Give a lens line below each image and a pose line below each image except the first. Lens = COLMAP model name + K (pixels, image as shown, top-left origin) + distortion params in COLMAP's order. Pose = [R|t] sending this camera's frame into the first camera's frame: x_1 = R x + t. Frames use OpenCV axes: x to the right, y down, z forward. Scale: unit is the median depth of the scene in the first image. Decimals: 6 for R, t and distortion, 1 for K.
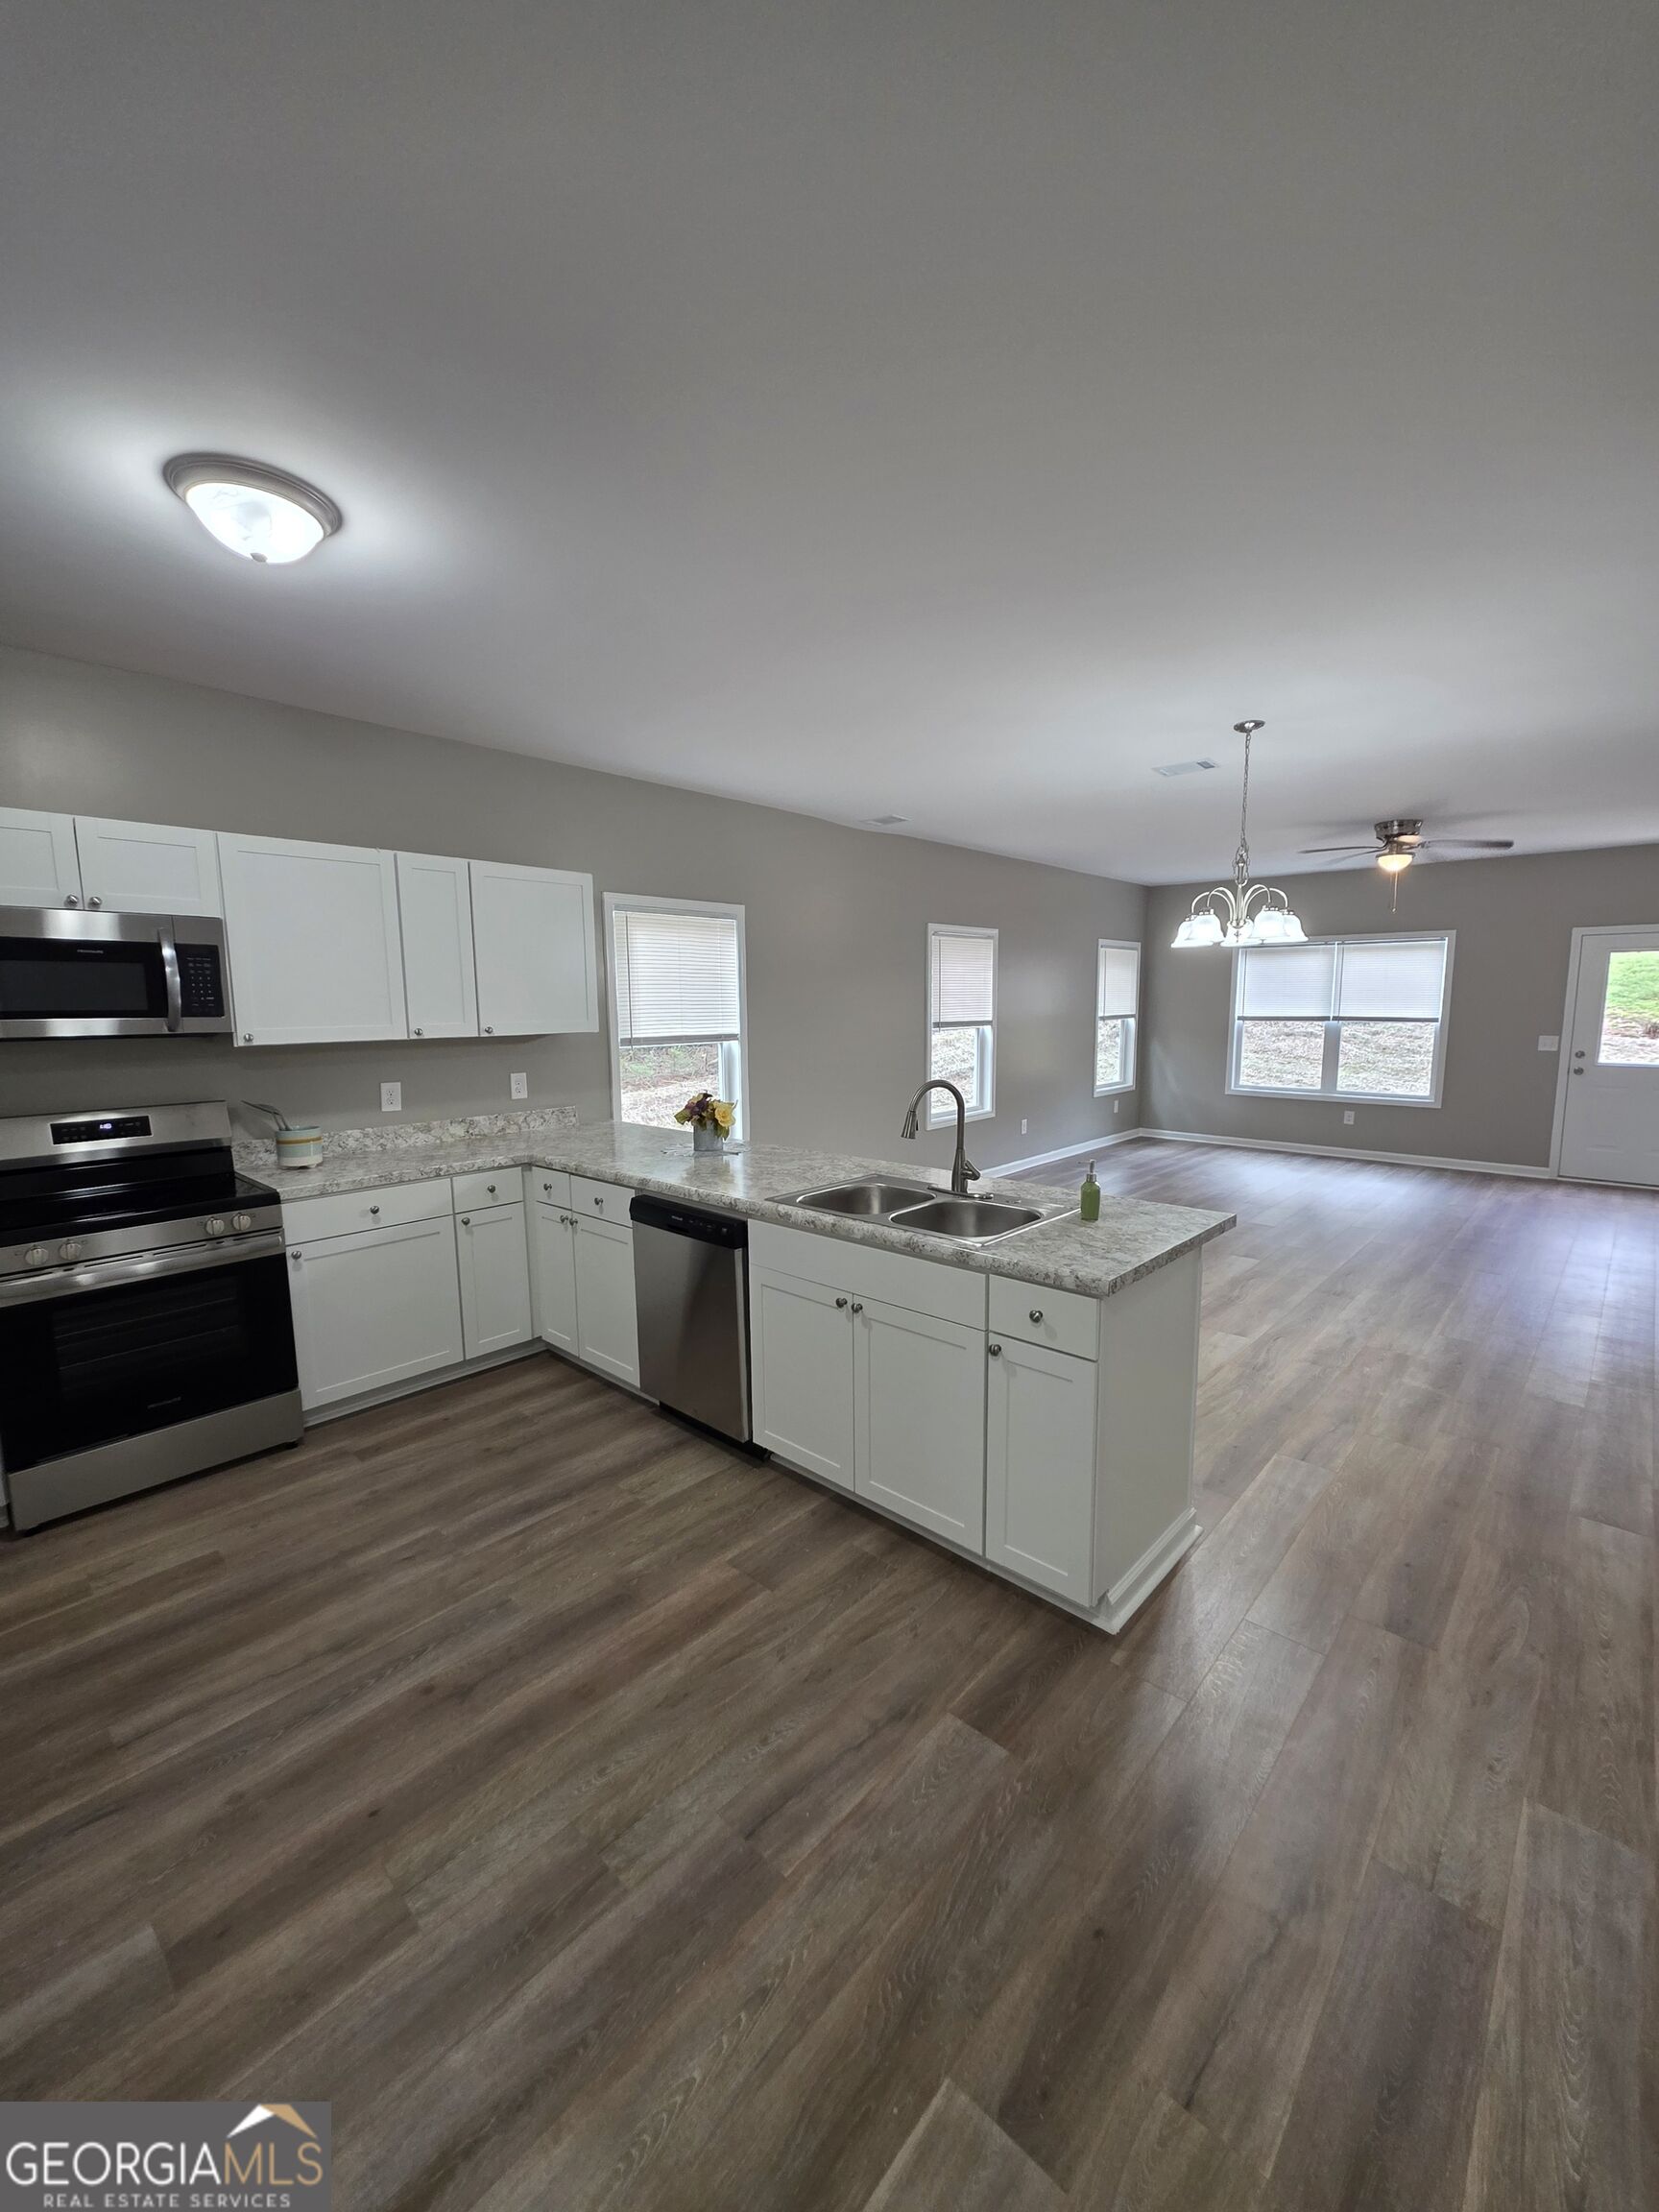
lens RADIAL K [[890.5, 0, 837.1], [0, 890.5, 1115.0], [0, 0, 1]] dist [0.000757, 0.001649]
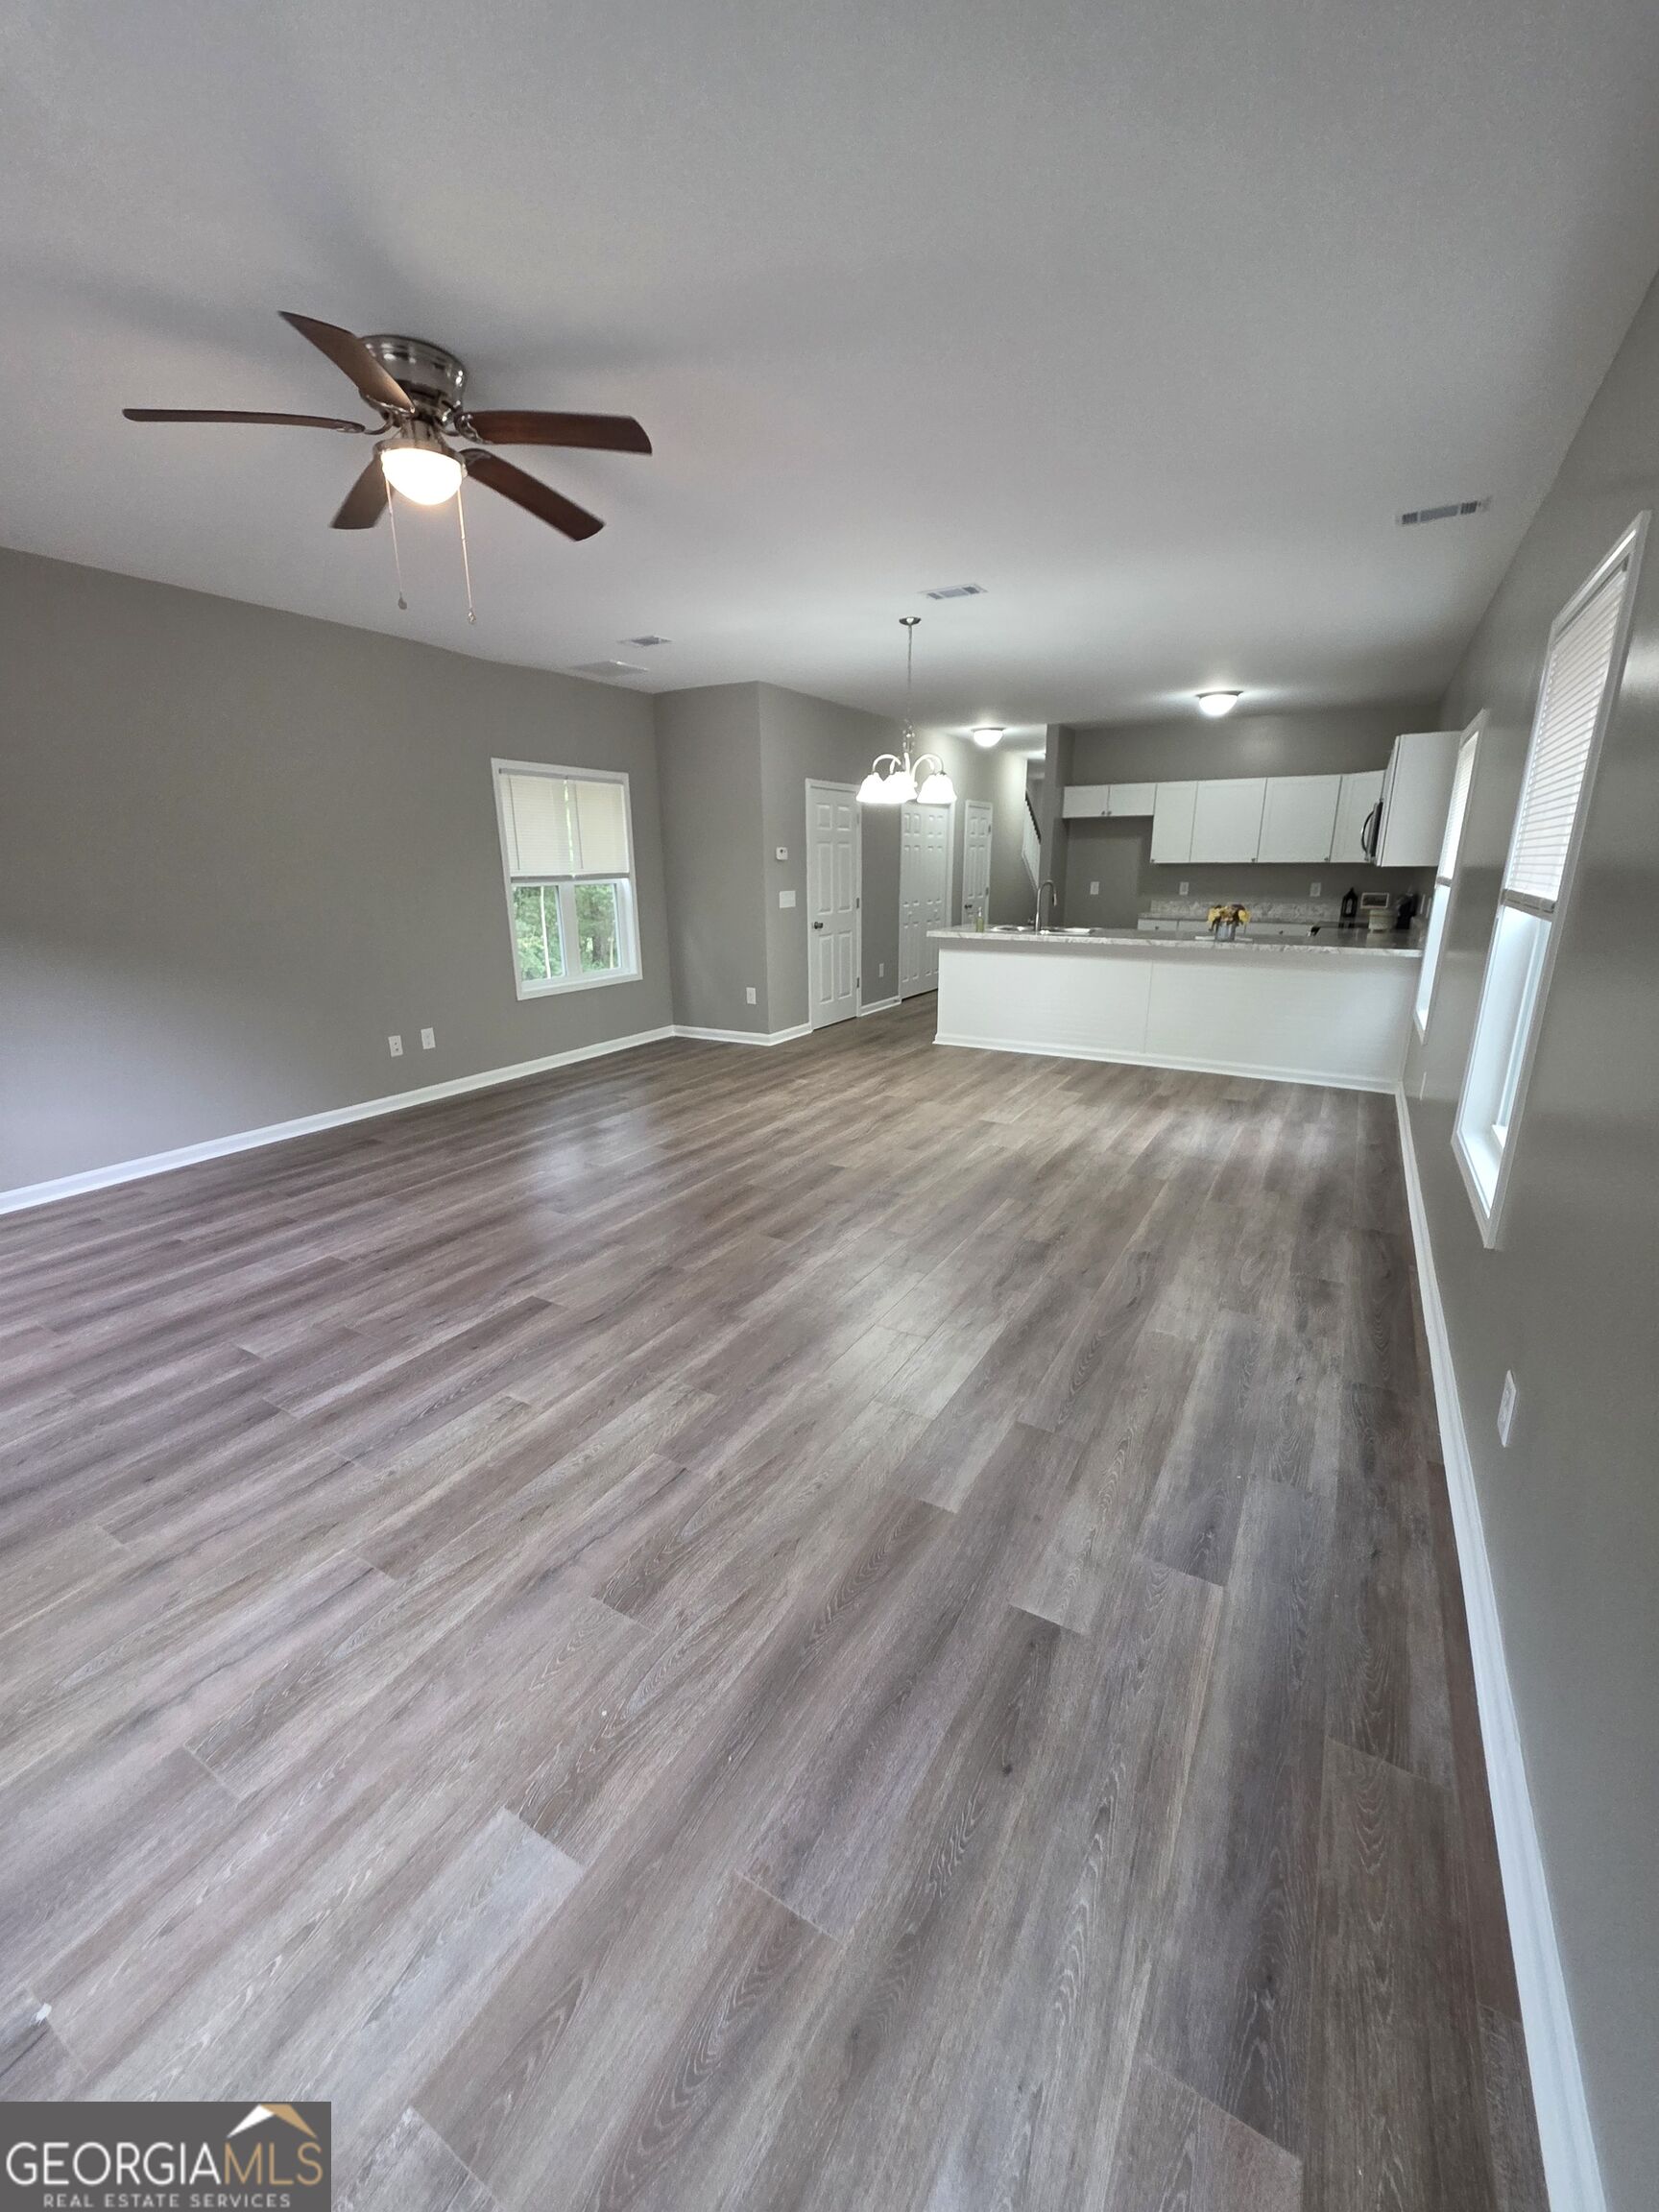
lens RADIAL K [[890.5, 0, 811.4], [0, 890.5, 1118.7], [0, 0, 1]] dist [0.000757, 0.001649]
pose [[-0.982115, 0.064456, -0.176906, 0.992773], [-0.012708, 0.914743, 0.403836, -0.339023], [0.187853, 0.398862, -0.897564, 2.706455]]
